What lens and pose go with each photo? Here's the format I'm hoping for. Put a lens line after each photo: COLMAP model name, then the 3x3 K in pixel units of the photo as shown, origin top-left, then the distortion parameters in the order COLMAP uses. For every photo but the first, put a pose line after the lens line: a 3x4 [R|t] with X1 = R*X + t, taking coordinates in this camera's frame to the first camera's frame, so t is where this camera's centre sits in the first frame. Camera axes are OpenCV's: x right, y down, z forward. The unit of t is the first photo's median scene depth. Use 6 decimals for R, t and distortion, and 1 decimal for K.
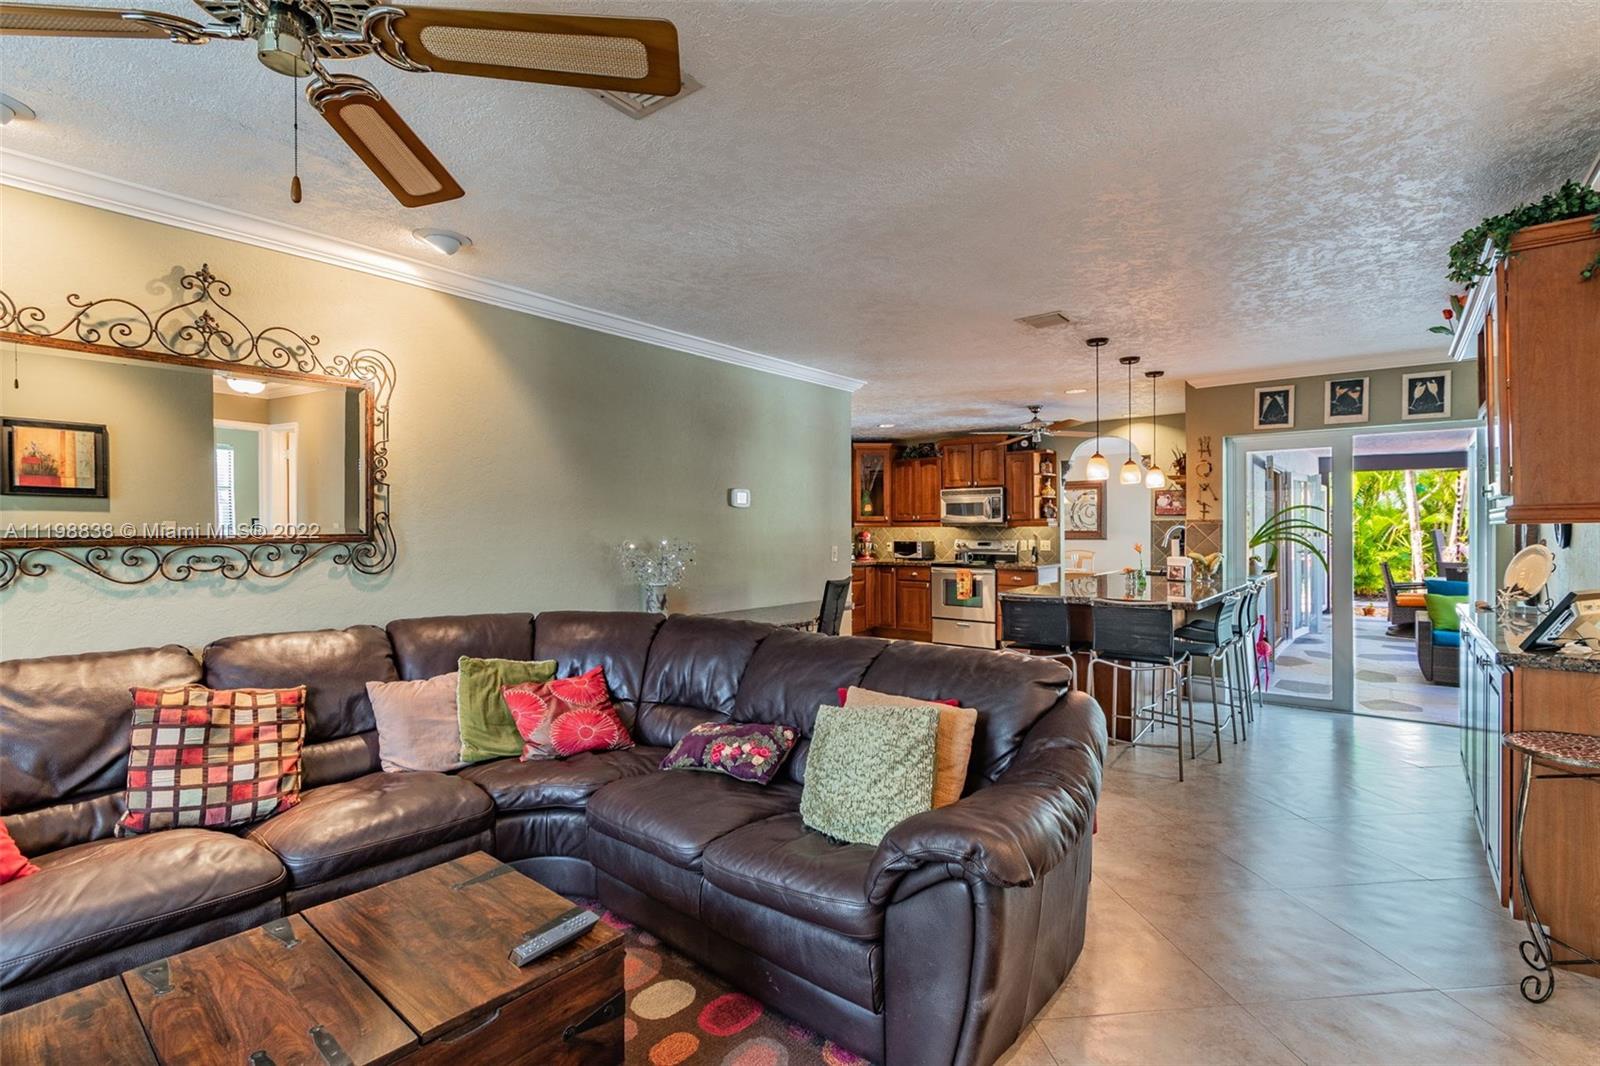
lens RADIAL K [[758.3, 0, 800.0], [0, 758.3, 533.0], [0, 0, 1]] dist [-0.000411, -0.000336]
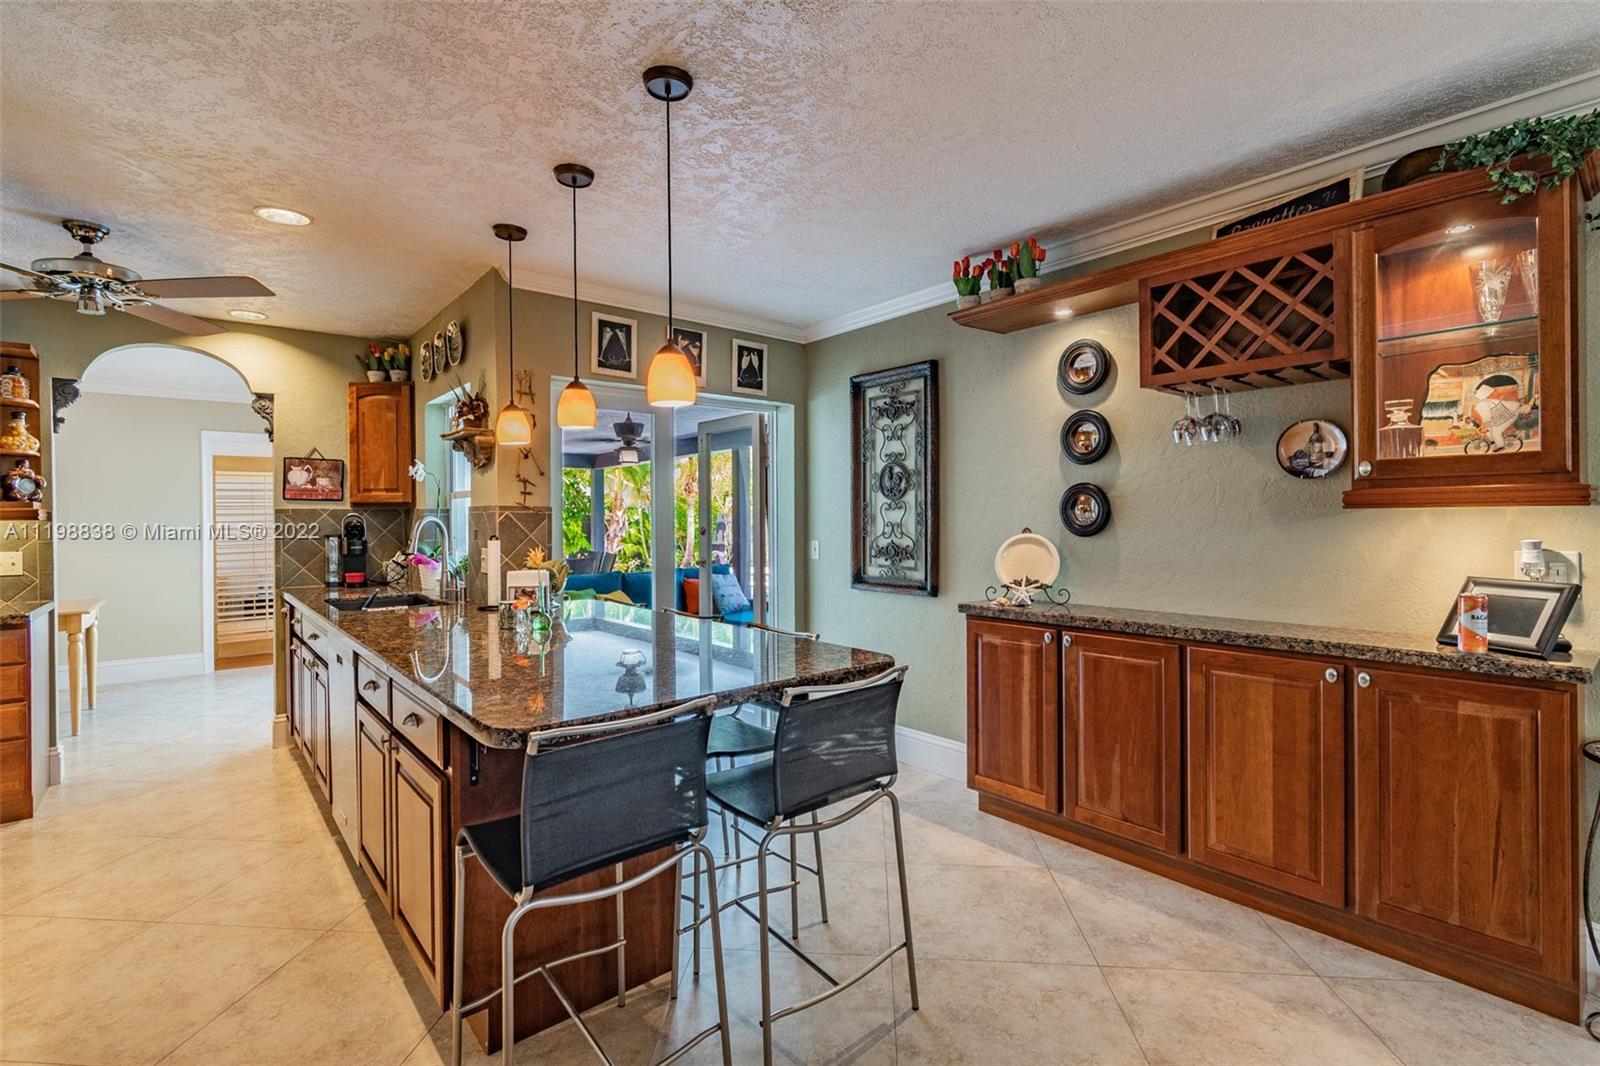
lens RADIAL K [[741.5, 0, 793.4], [0, 741.5, 518.2], [0, 0, 1]] dist [-0.002068, -0.000432]
pose [[0.204021, 0.000559, 0.978966, -0.003580], [0.014084, 0.999895, -0.003507, -0.001907], [-0.978865, 0.014503, 0.203992, 0.456193]]
